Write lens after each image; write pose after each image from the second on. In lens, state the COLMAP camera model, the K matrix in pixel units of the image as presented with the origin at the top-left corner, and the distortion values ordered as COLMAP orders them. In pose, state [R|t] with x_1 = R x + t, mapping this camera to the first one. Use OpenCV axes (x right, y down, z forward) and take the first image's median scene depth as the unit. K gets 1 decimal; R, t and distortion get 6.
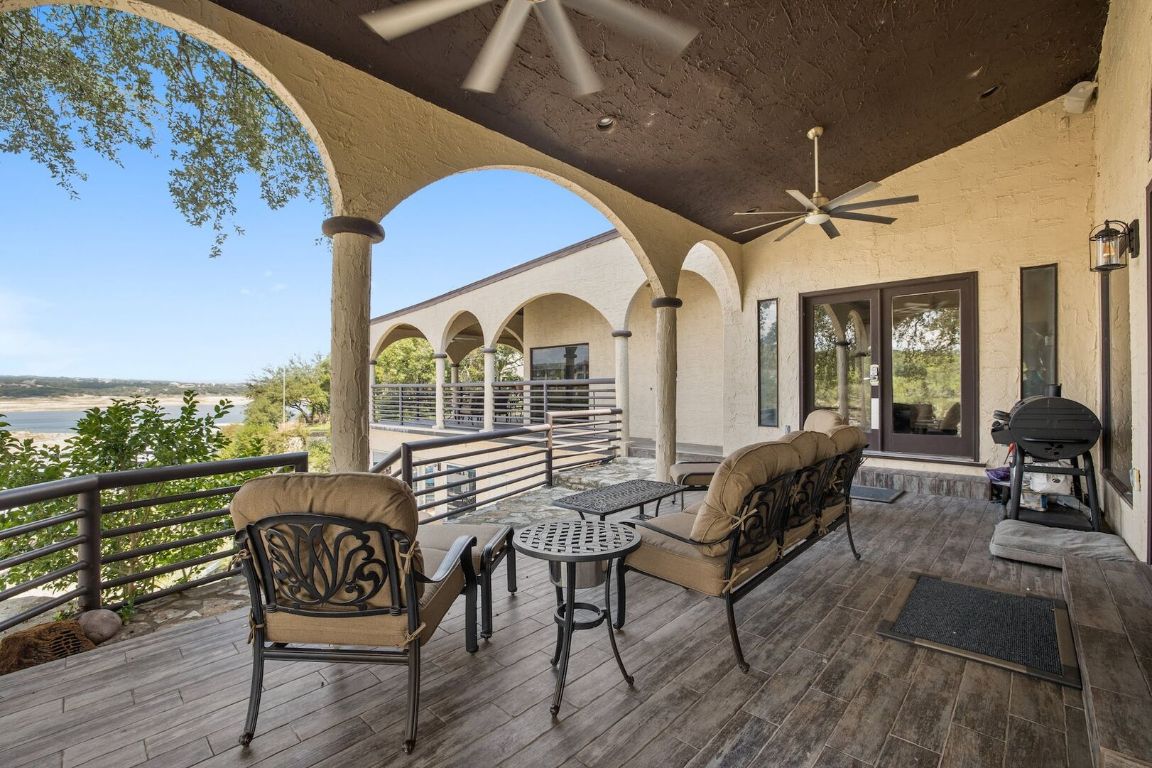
lens RADIAL K [[509.8, 0, 576.0], [0, 509.8, 384.0], [0, 0, 1]] dist [-0.022070, 0.000850]
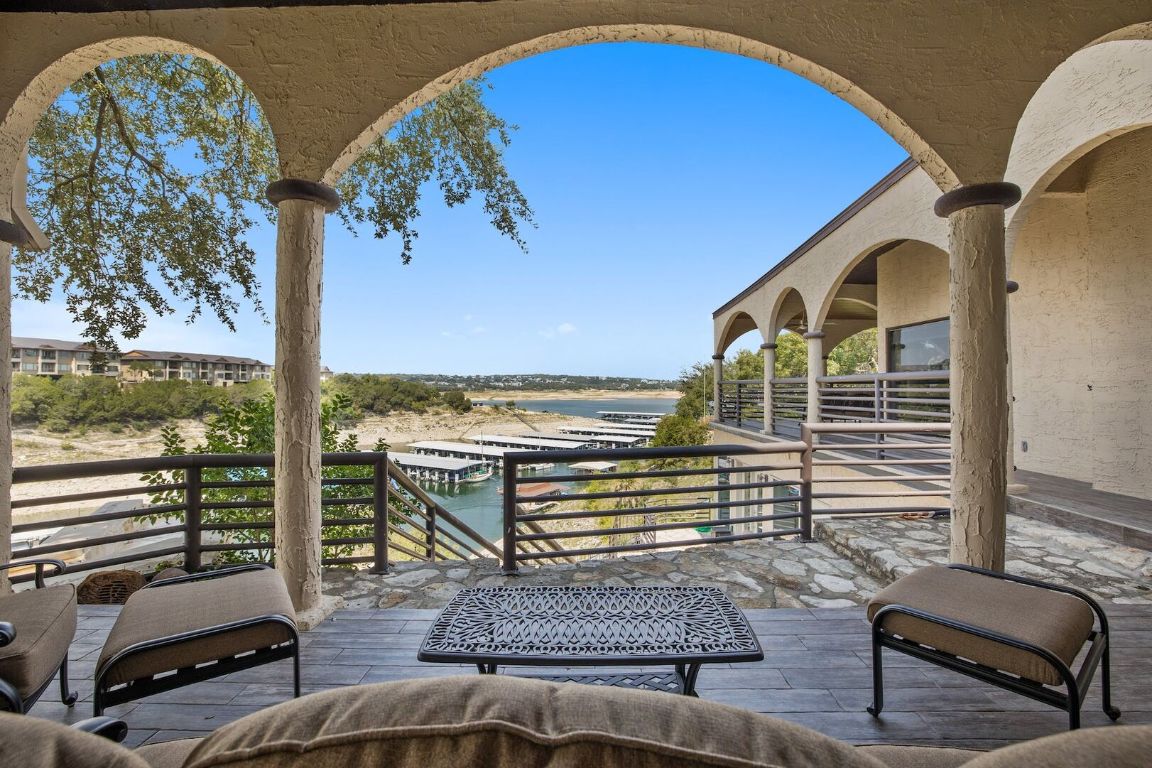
lens RADIAL K [[512.5, 0, 575.0], [0, 512.5, 378.3], [0, 0, 1]] dist [-0.000548, 0.000727]
pose [[0.662896, -0.004268, -0.748700, 0.199533], [0.000782, 0.999987, -0.005008, 0.002410], [0.748711, 0.002734, 0.662890, 0.301764]]
